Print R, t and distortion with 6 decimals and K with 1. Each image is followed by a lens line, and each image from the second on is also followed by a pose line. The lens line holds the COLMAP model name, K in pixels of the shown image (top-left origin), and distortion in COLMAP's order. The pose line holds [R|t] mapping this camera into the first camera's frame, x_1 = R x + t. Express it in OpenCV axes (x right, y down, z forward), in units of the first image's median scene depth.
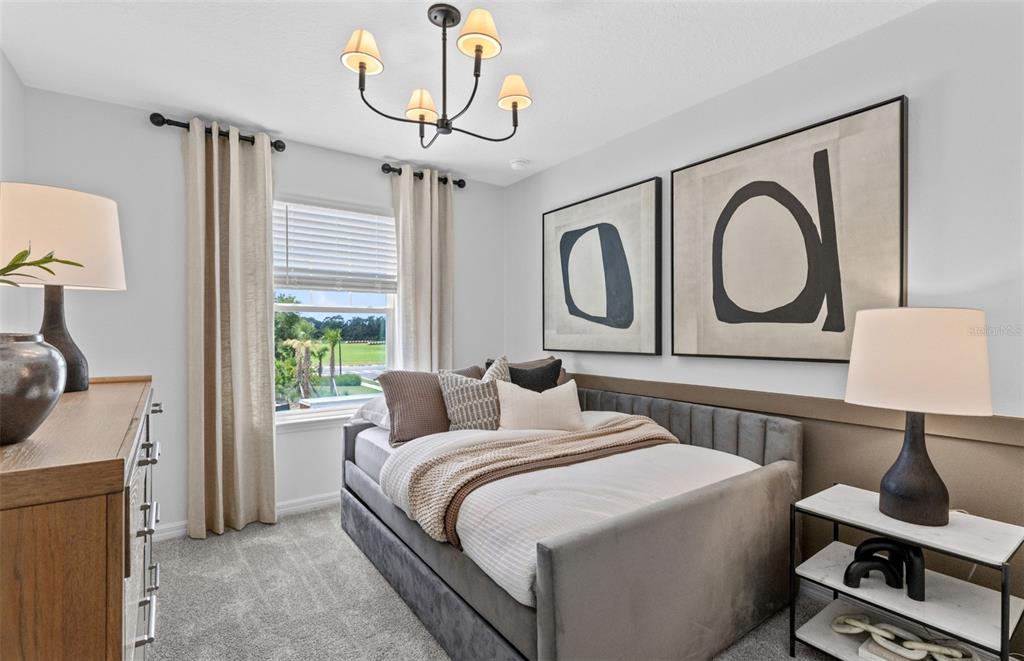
lens RADIAL K [[464.3, 0, 512.0], [0, 464.3, 330.5], [0, 0, 1]] dist [0.017085, 0.000044]
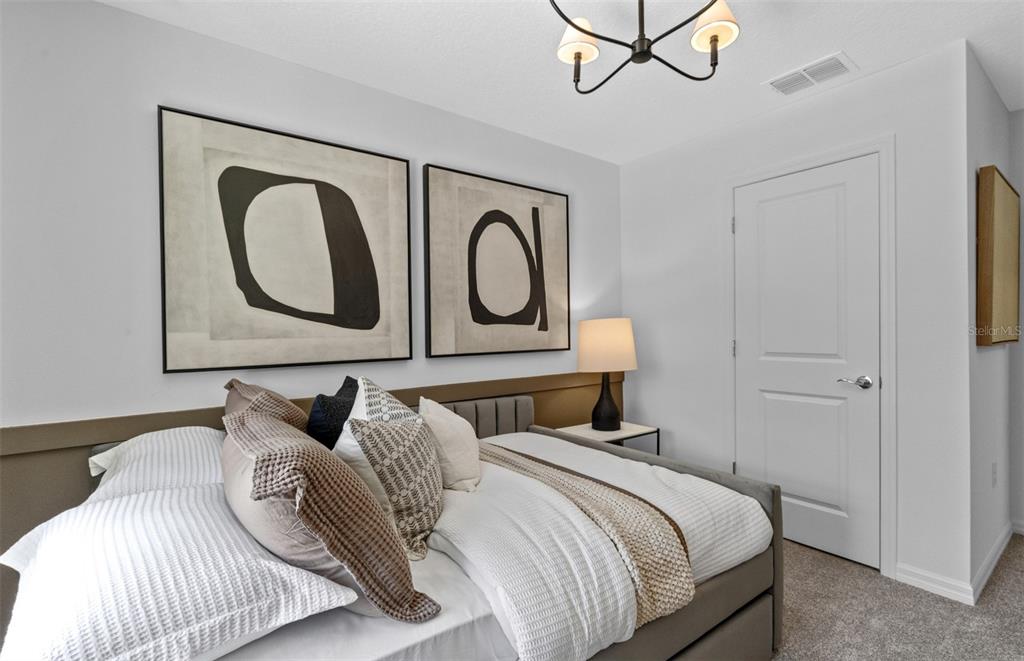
lens RADIAL K [[464.3, 0, 512.0], [0, 464.3, 330.5], [0, 0, 1]] dist [0.017085, 0.000044]
pose [[0.001648, 0.003114, 0.999994, -0.652507], [0.012750, 0.999914, -0.003135, 0.003592], [-0.999917, 0.012755, 0.001608, 0.893239]]
